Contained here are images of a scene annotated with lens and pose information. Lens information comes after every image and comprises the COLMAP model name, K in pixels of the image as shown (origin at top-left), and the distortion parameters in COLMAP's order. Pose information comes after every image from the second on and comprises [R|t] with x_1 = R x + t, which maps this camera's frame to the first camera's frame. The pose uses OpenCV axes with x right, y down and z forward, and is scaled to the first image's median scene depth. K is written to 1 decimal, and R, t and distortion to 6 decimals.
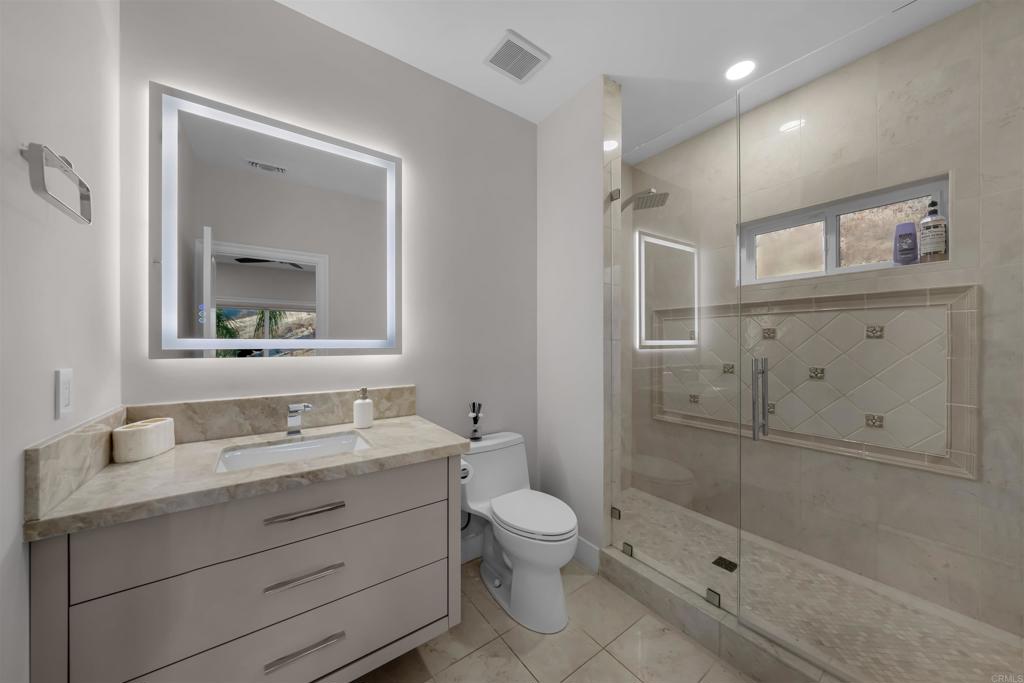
lens RADIAL K [[355.1, 0, 509.0], [0, 355.1, 340.3], [0, 0, 1]] dist [0.001490, 0.000053]
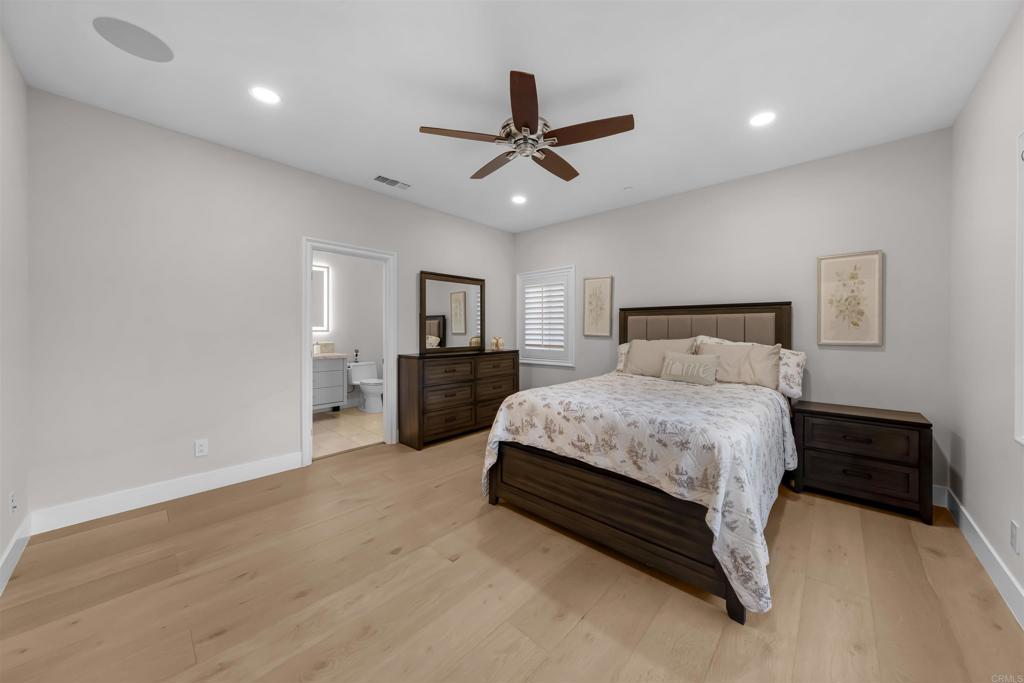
lens RADIAL K [[355.1, 0, 518.0], [0, 355.1, 331.7], [0, 0, 1]] dist [0.001490, 0.000053]
pose [[0.982132, 0.000296, 0.188192, 0.728974], [-0.000893, 0.999995, 0.003084, 0.018332], [-0.188190, -0.003197, 0.982127, -2.346000]]
